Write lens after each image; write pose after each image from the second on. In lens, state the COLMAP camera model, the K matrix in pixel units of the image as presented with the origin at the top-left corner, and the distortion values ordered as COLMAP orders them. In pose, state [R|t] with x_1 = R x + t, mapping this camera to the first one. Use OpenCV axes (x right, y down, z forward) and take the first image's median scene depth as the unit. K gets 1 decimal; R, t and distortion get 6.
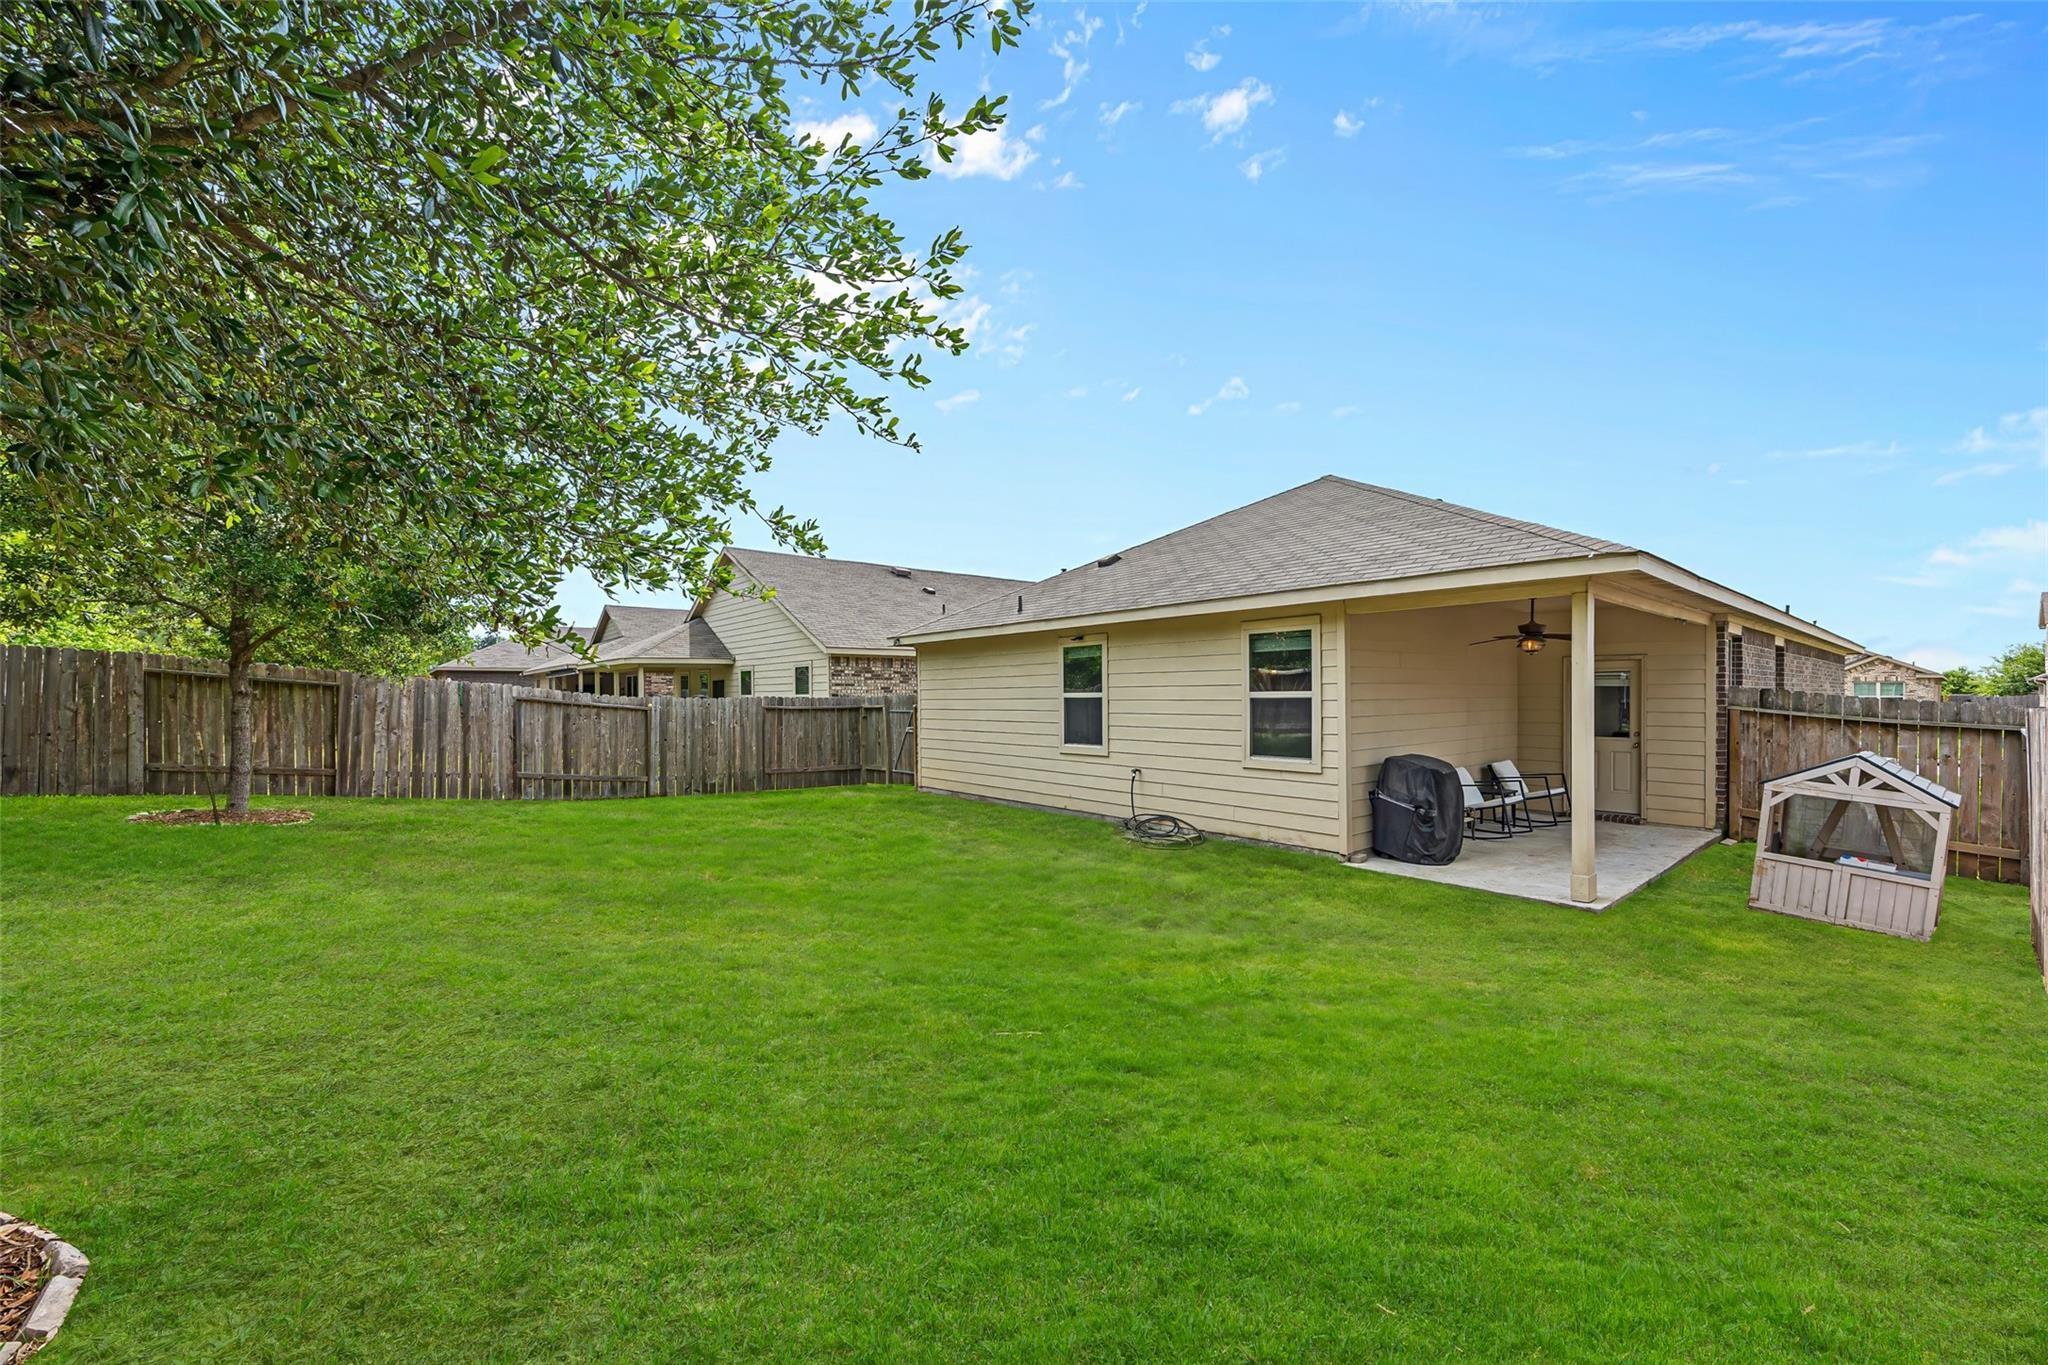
lens RADIAL K [[772.7, 0, 1021.9], [0, 772.7, 693.6], [0, 0, 1]] dist [-0.002504, 0.000506]
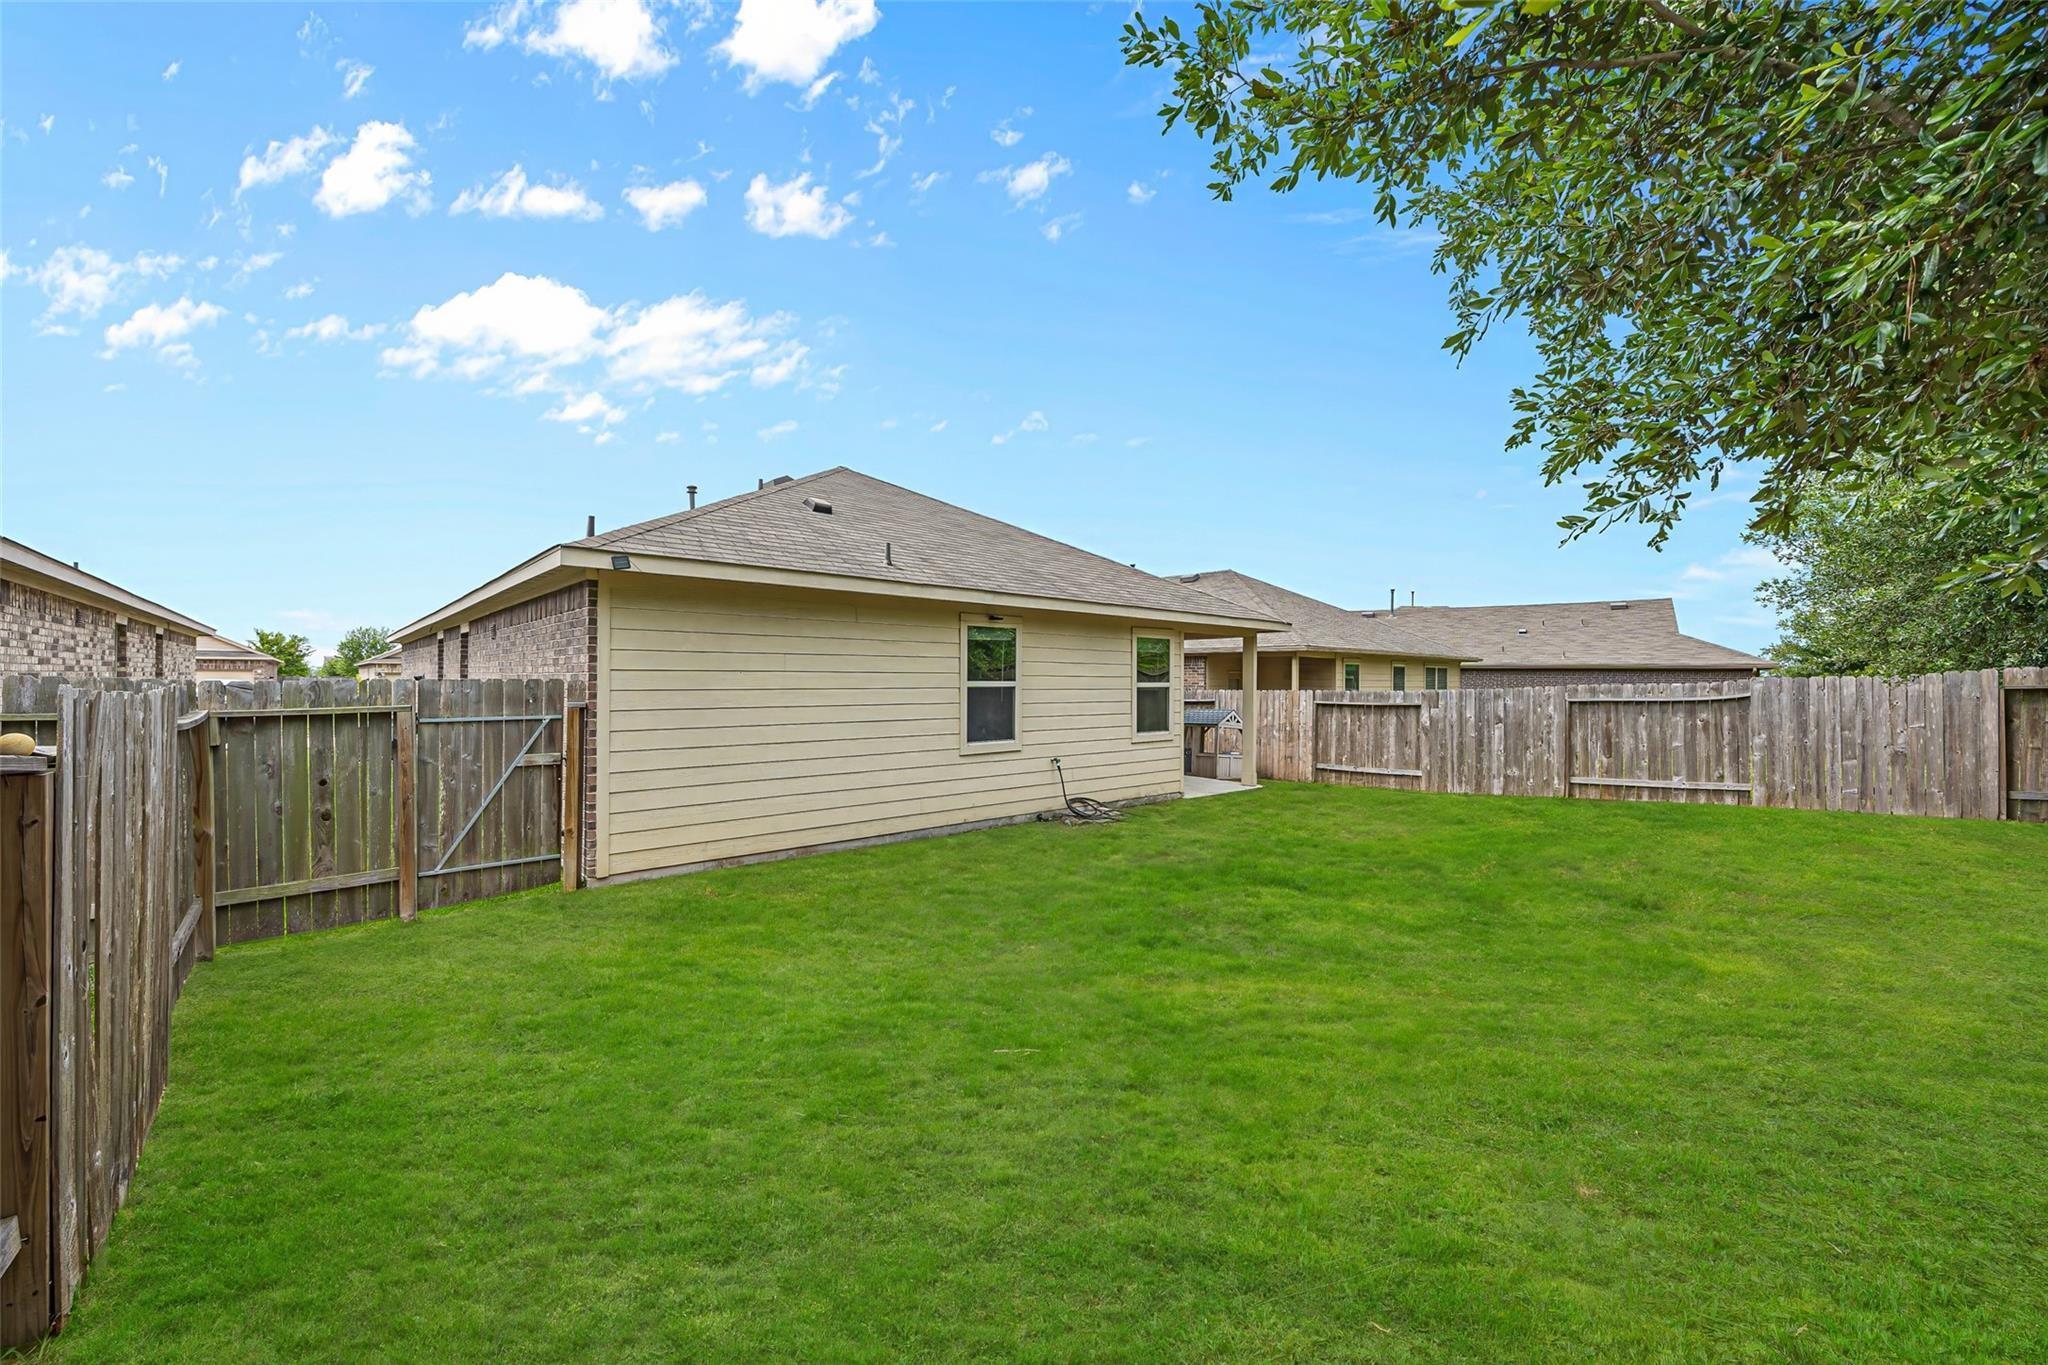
lens RADIAL K [[772.7, 0, 1024.1], [0, 772.7, 680.1], [0, 0, 1]] dist [-0.002504, 0.000506]
pose [[-0.048697, 0.003492, 0.998807, -0.806850], [-0.011544, 0.999925, -0.004059, 0.000472], [-0.998747, -0.011728, -0.048653, 1.030017]]
